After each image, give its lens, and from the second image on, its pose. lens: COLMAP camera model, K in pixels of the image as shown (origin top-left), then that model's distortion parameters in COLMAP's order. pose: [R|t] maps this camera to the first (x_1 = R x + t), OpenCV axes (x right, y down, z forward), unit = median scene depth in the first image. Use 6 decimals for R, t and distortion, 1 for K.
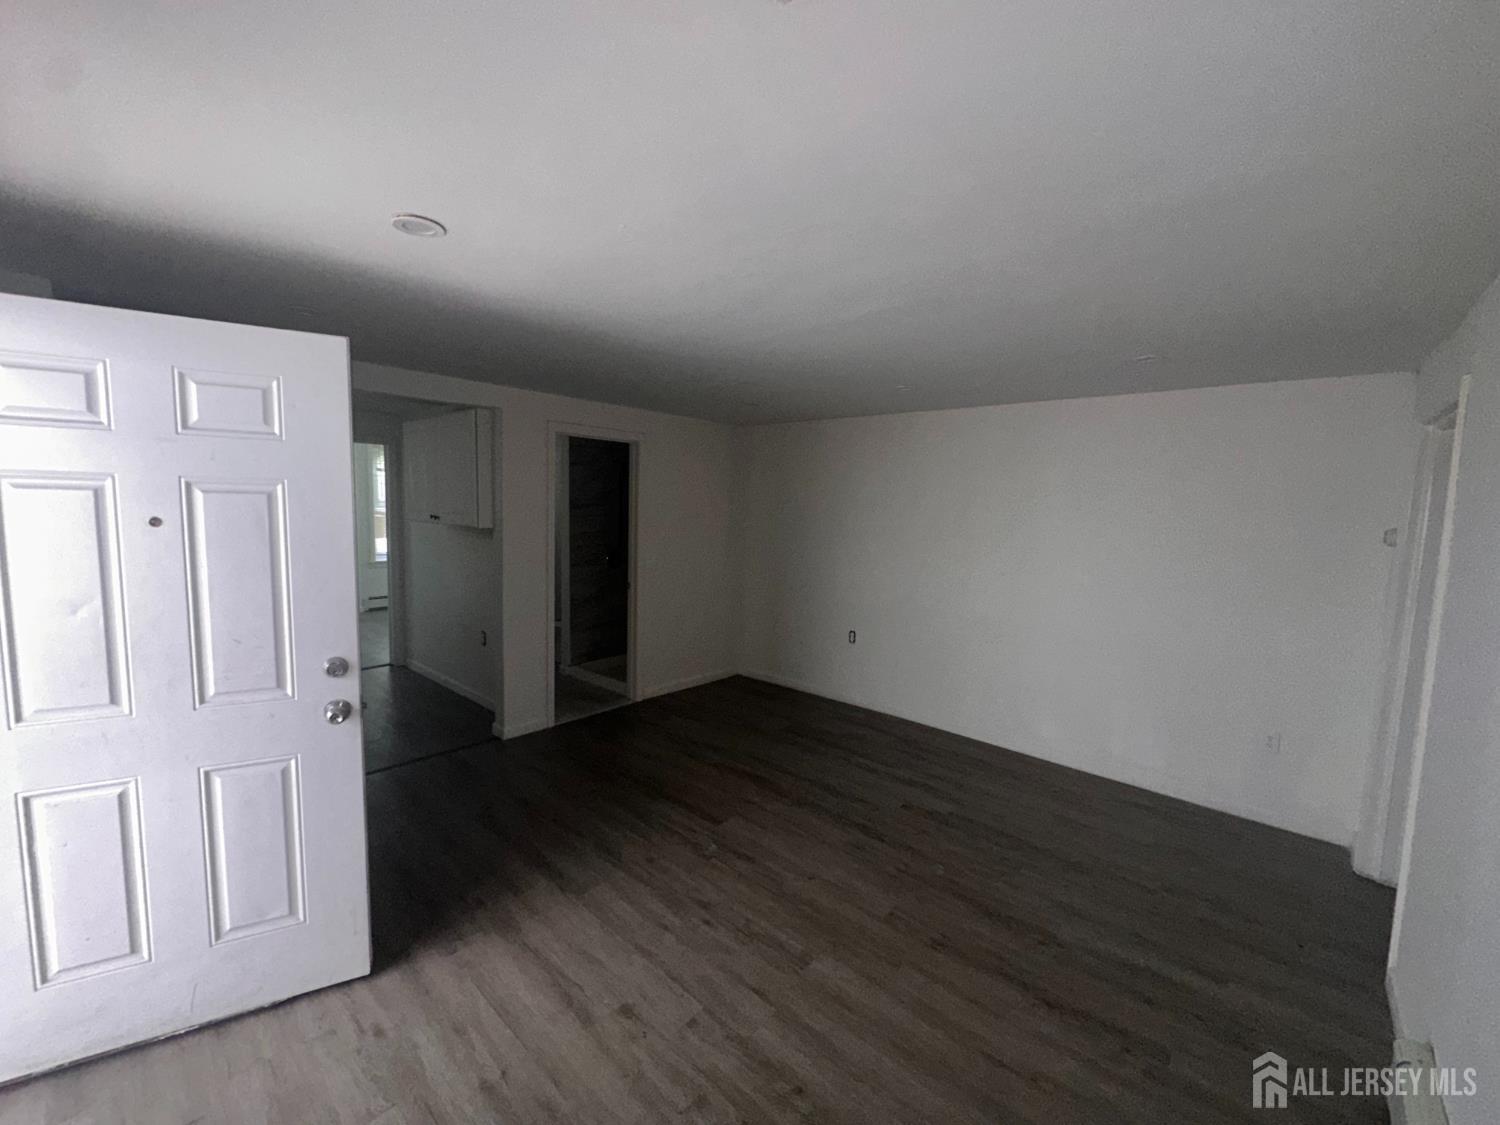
lens RADIAL K [[597.0, 0, 750.9], [0, 597.0, 559.8], [0, 0, 1]] dist [-0.001163, -0.000203]
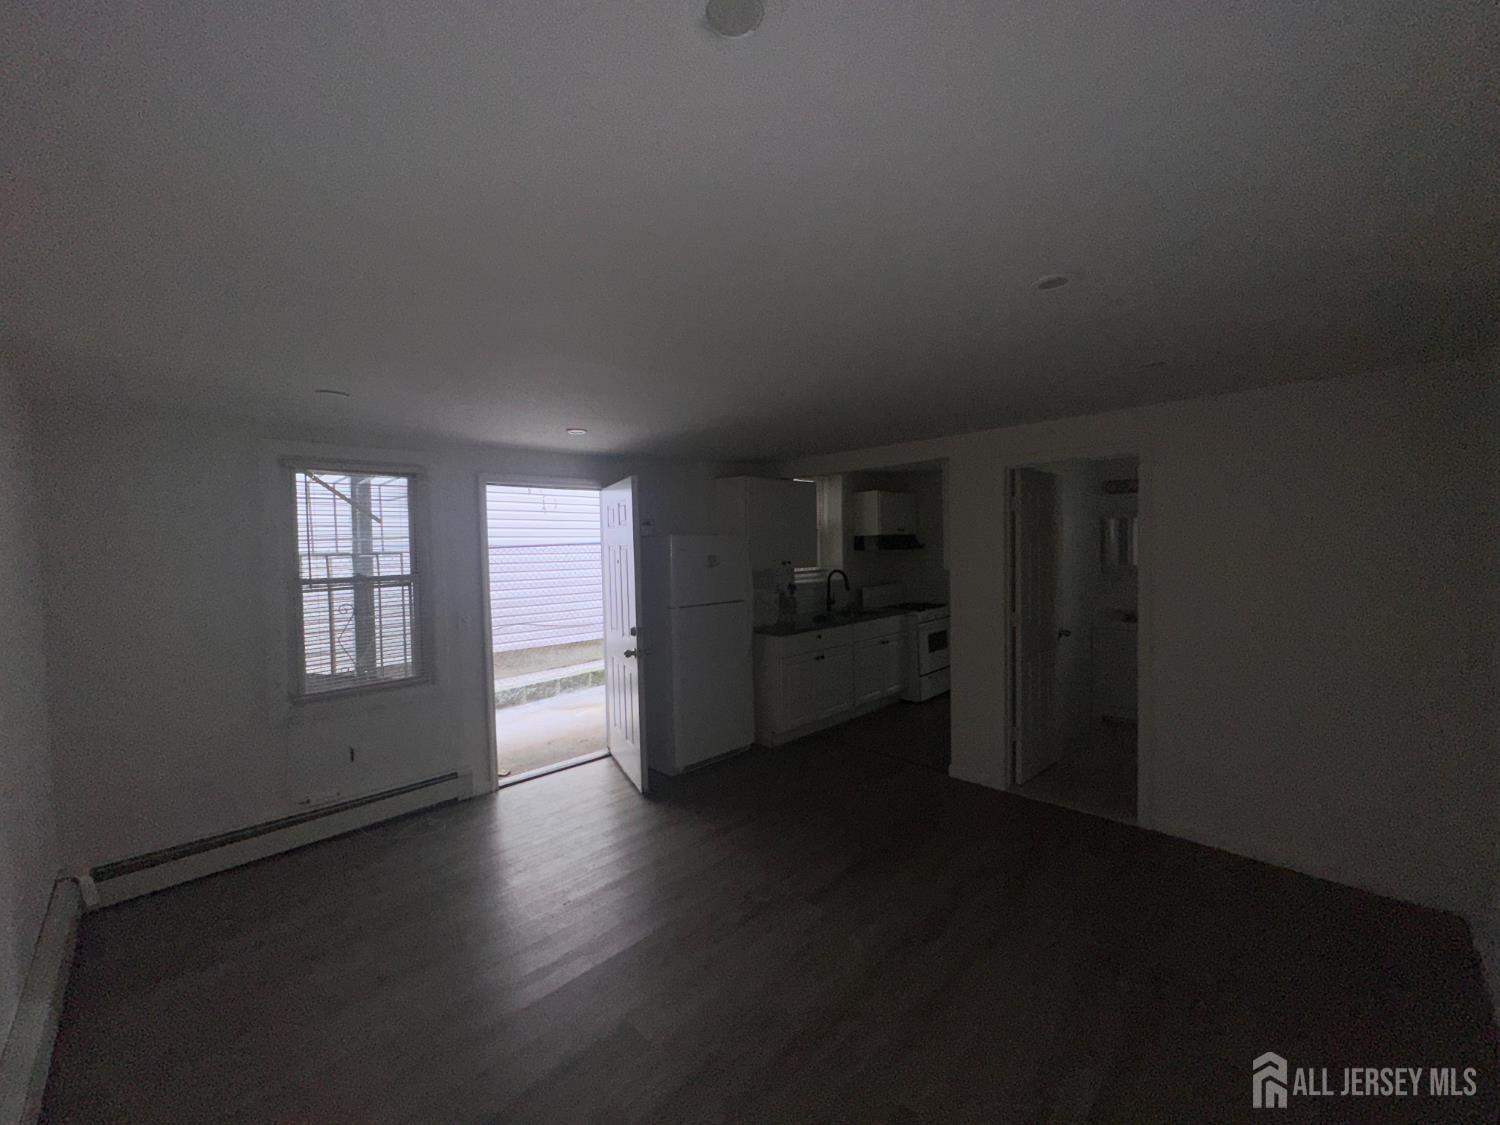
lens RADIAL K [[597.0, 0, 750.9], [0, 597.0, 559.8], [0, 0, 1]] dist [-0.001163, -0.000203]
pose [[-0.051377, -0.001739, -0.998678, 1.058603], [-0.082678, 0.996573, 0.002518, -0.075628], [0.995251, 0.082698, -0.051344, 1.120806]]
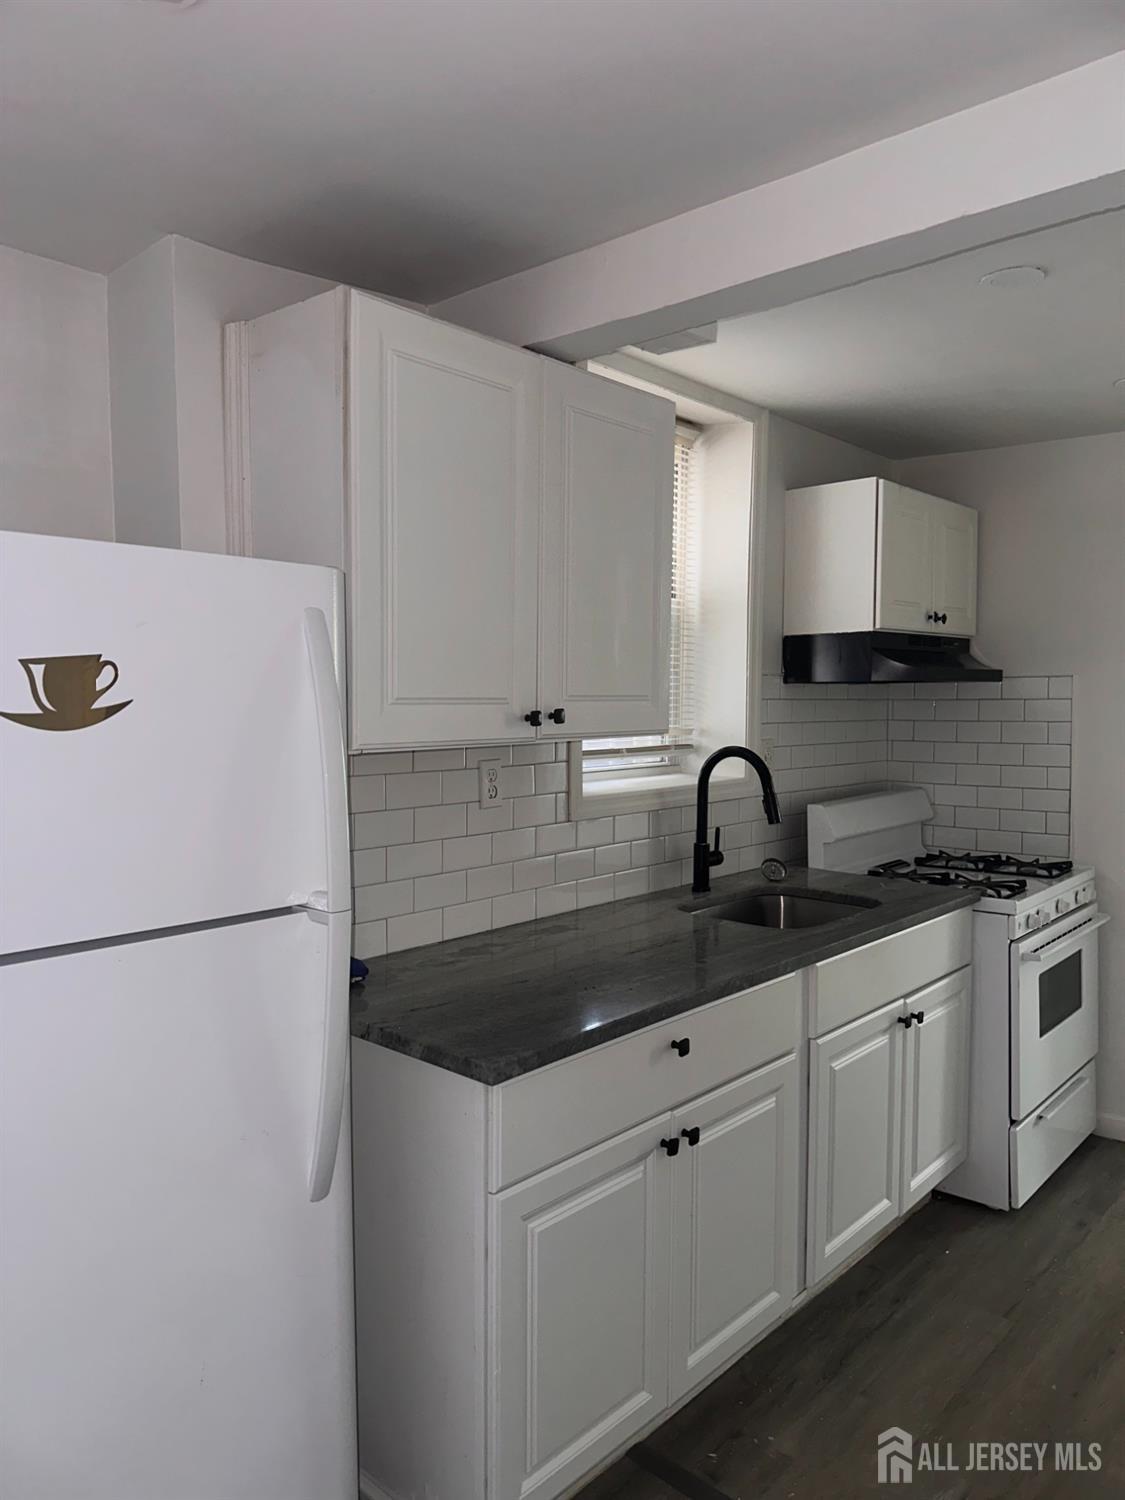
lens RADIAL K [[1062.7, 0, 562.5], [0, 1062.7, 750.0], [0, 0, 1]] dist [-0.010773, -0.005162]
pose [[-0.015376, 0.027849, -0.999494, -0.173679], [-0.101062, 0.994450, 0.029264, -0.069880], [0.994761, 0.101461, -0.012477, 1.168071]]
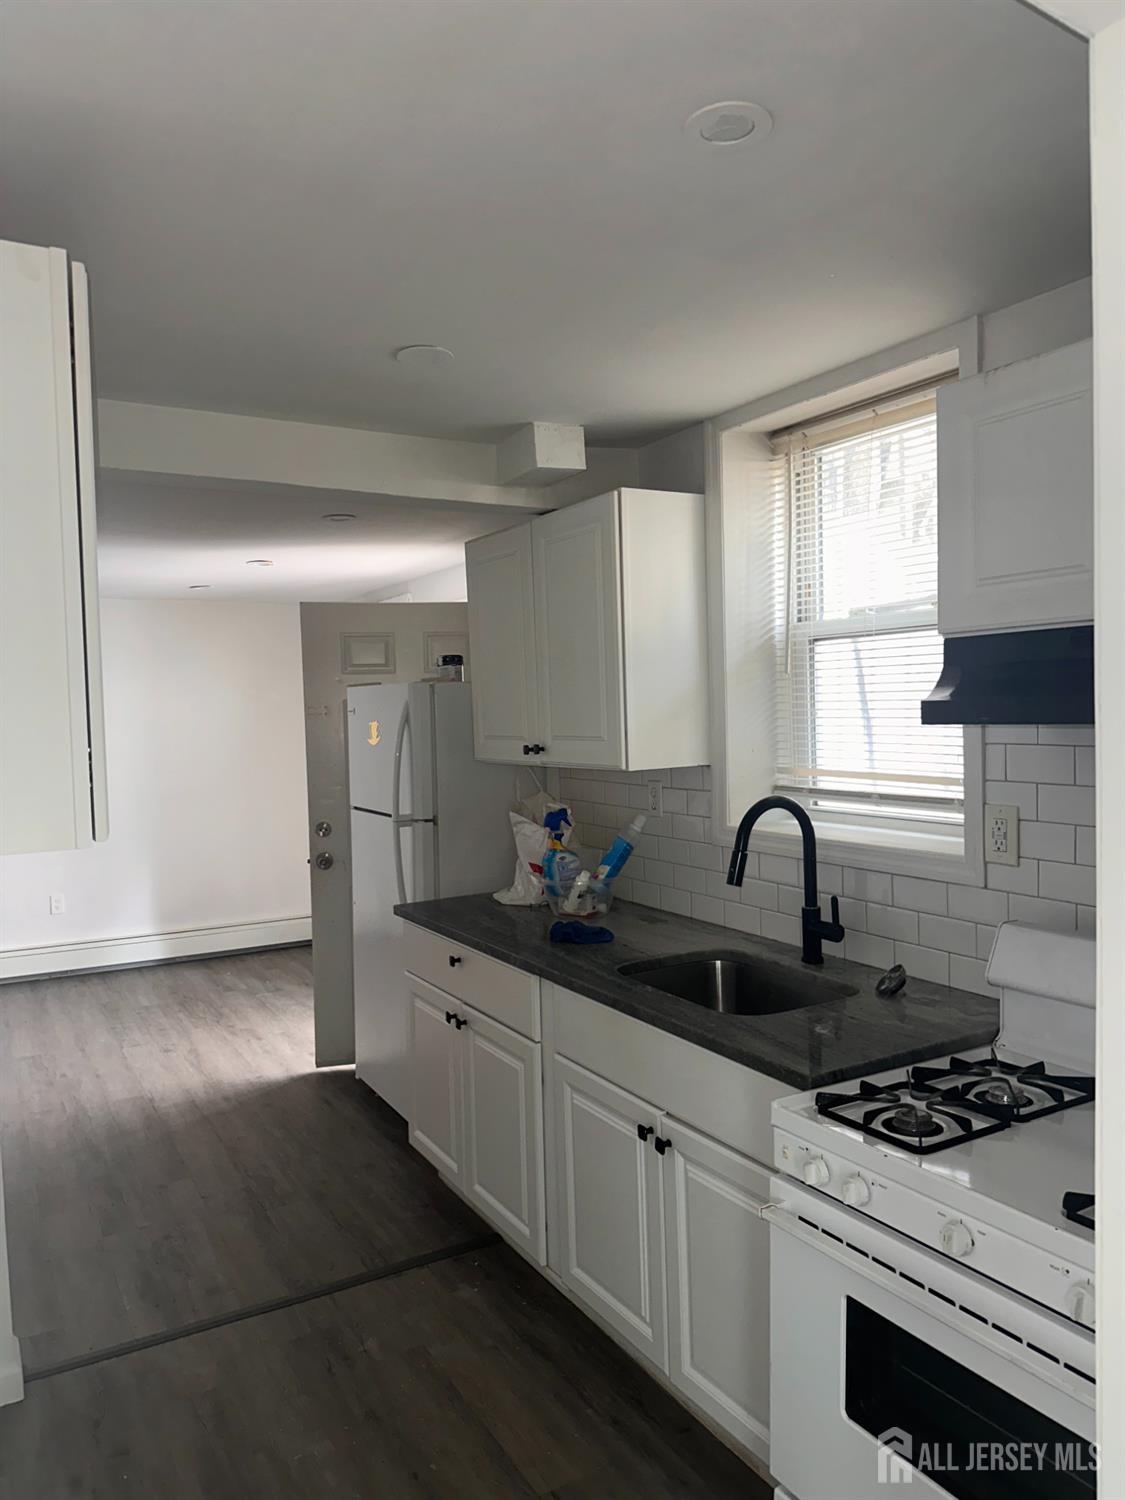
lens RADIAL K [[1062.7, 0, 562.5], [0, 1062.7, 750.0], [0, 0, 1]] dist [-0.010773, -0.005162]
pose [[-0.949543, -0.019388, 0.313036, -1.573630], [0.025155, 0.990164, 0.137630, -0.264308], [-0.312626, 0.138560, -0.939716, 2.467015]]
